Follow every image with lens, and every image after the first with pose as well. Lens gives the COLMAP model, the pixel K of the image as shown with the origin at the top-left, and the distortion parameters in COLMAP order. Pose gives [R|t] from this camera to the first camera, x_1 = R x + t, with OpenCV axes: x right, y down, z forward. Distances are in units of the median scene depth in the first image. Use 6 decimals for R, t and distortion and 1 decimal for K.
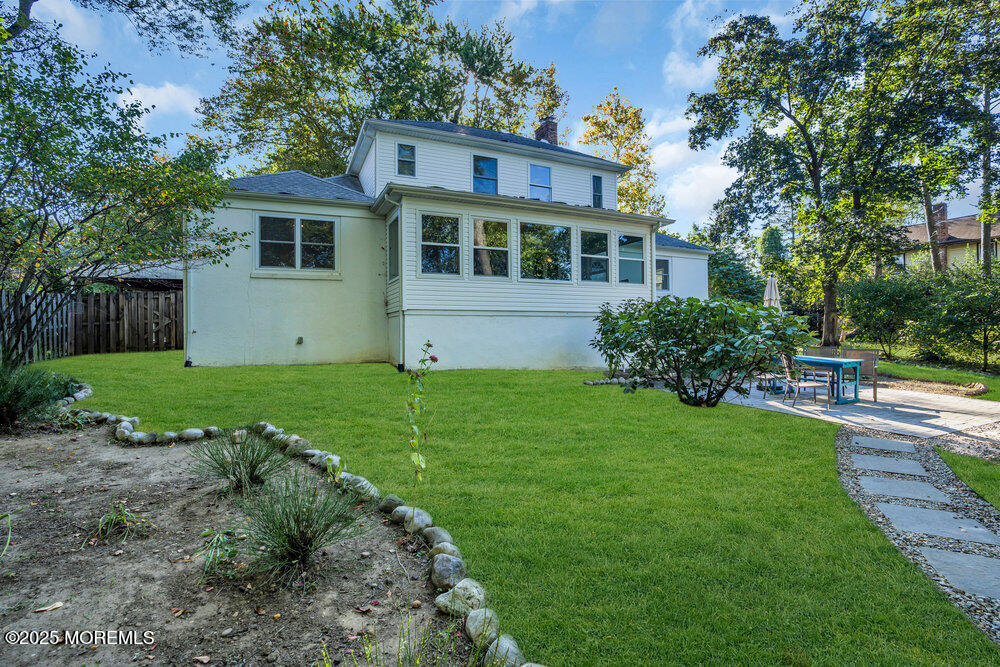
lens RADIAL K [[465.3, 0, 496.7], [0, 465.3, 323.1], [0, 0, 1]] dist [-0.039873, 0.003407]
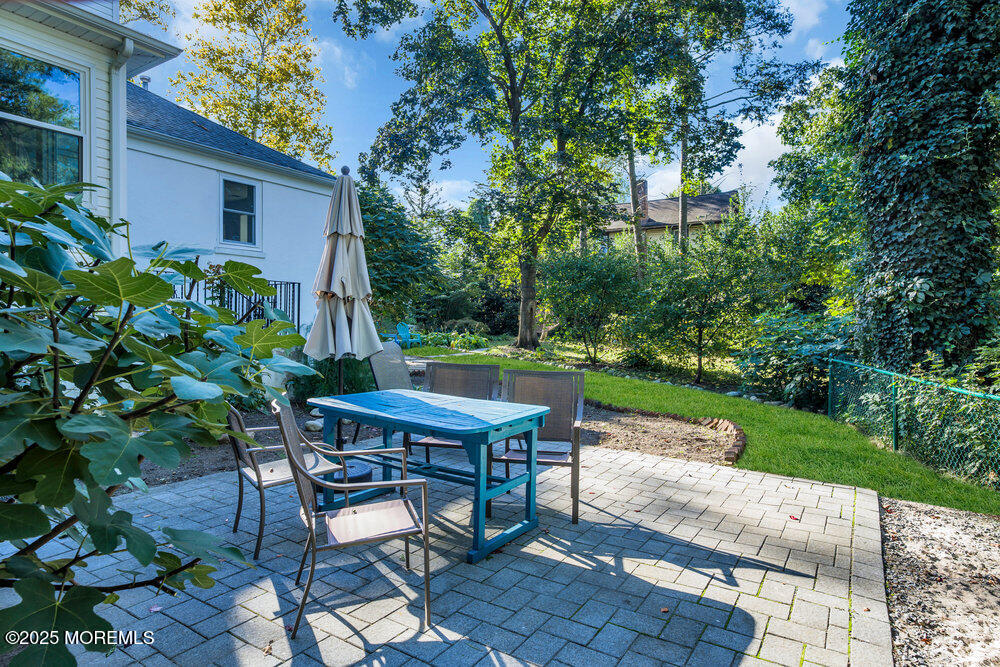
lens RADIAL K [[567.8, 0, 500.7], [0, 567.8, 334.7], [0, 0, 1]] dist [-0.035727, -0.000159]
pose [[0.848033, -0.010120, 0.529847, 0.223263], [-0.008272, 0.999443, 0.032329, 0.002421], [-0.529879, -0.031799, 0.847477, 0.266269]]
